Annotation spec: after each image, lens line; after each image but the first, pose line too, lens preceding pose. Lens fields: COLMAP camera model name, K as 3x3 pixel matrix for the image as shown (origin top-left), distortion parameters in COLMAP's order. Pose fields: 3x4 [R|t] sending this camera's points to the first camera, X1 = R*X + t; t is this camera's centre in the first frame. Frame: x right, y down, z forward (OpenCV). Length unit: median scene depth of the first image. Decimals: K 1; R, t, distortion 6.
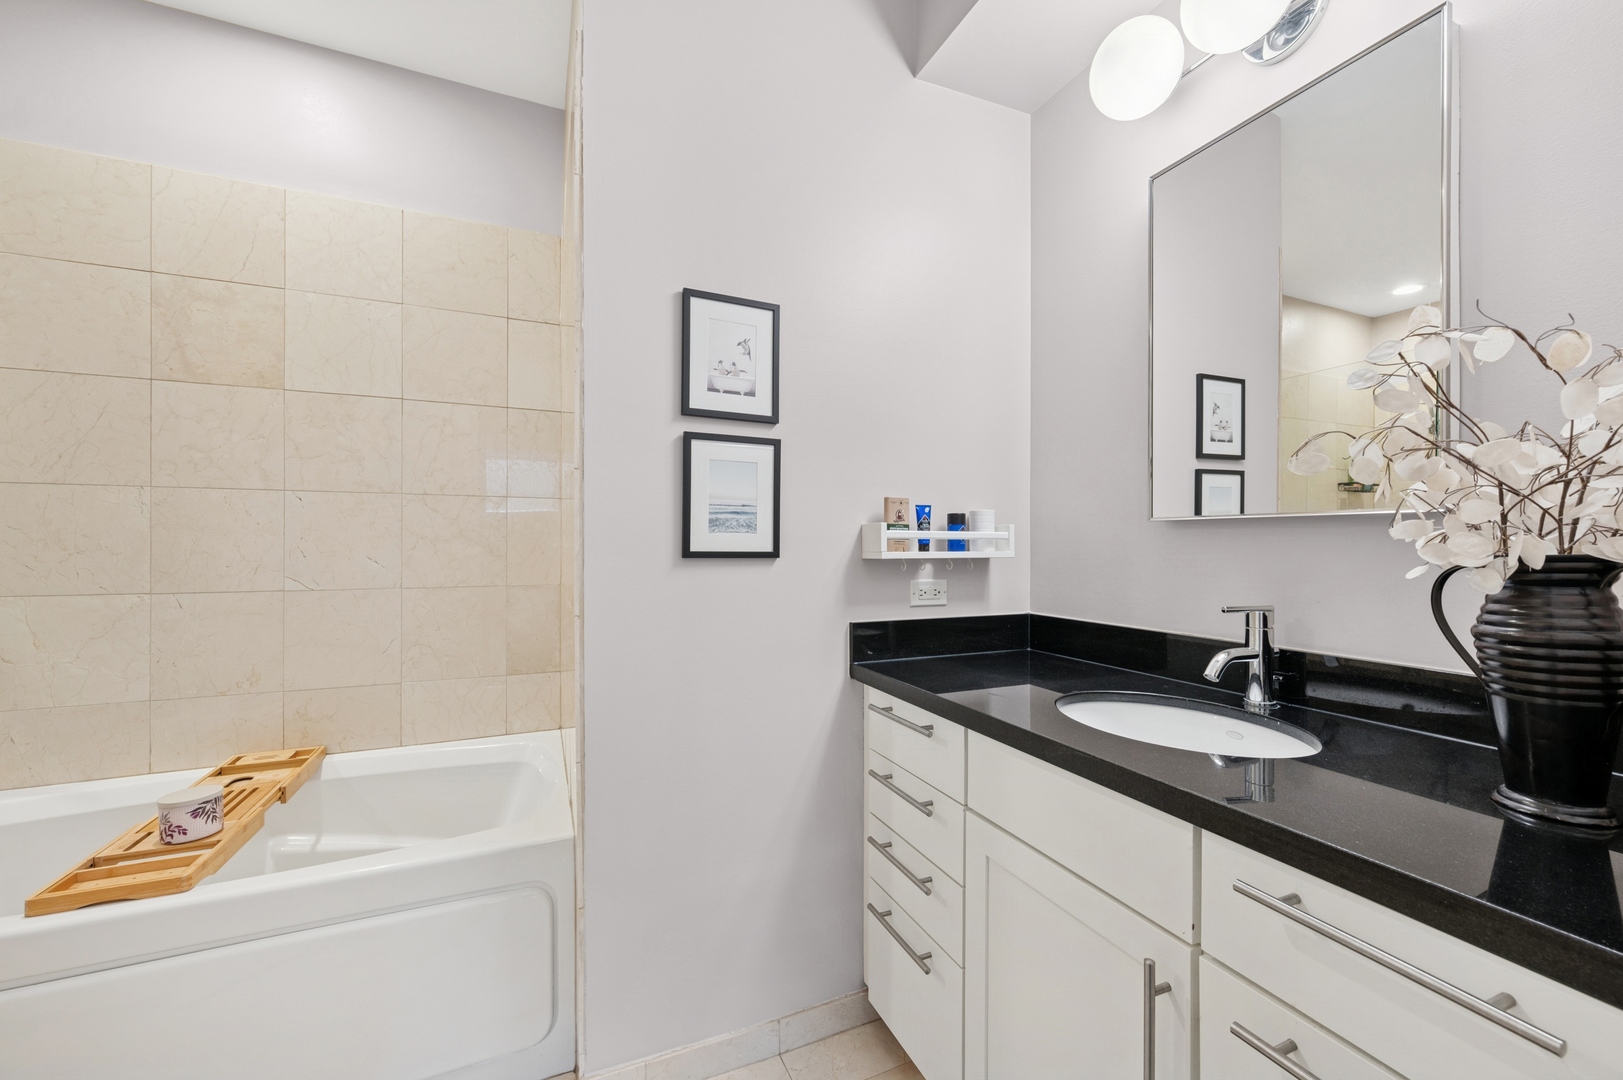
lens RADIAL K [[653.0, 0, 813.2], [0, 653.0, 537.3], [0, 0, 1]] dist [-0.004113, 0.001082]
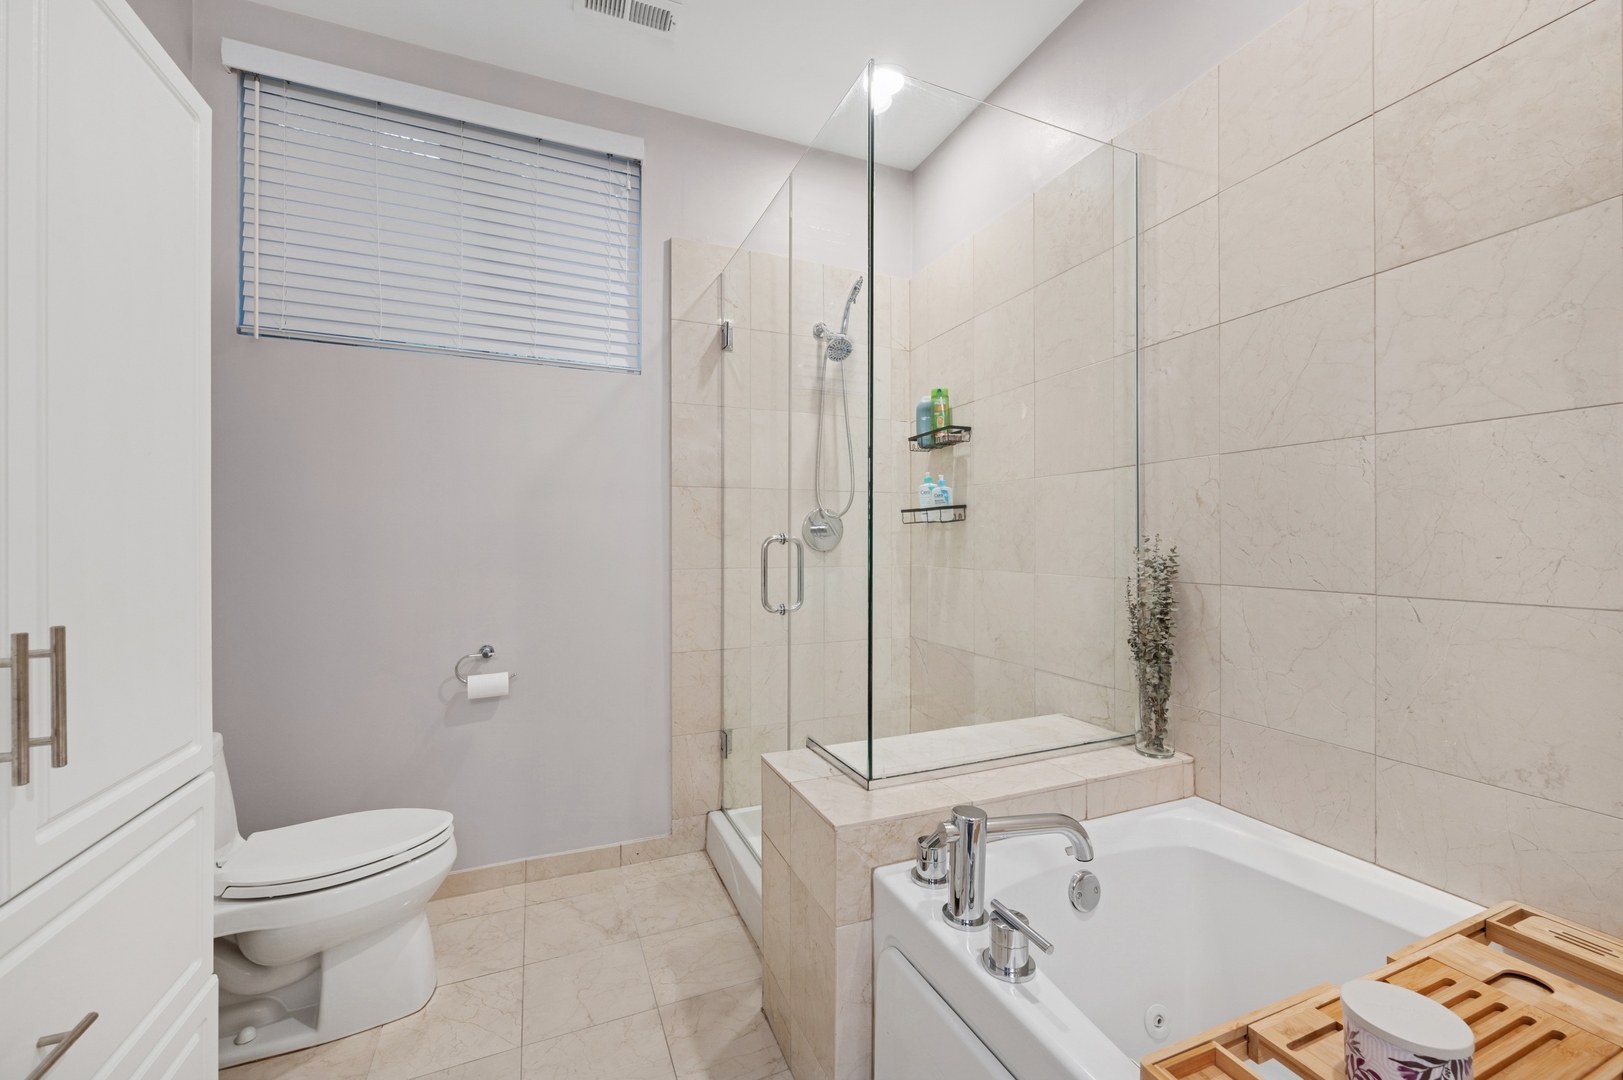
lens RADIAL K [[653.0, 0, 811.8], [0, 653.0, 539.7], [0, 0, 1]] dist [-0.004113, 0.001082]
pose [[0.010129, -0.004460, -0.999939, -0.240461], [0.000004, 0.999990, -0.004460, 0.022433], [0.999949, 0.000041, 0.010129, 0.280751]]
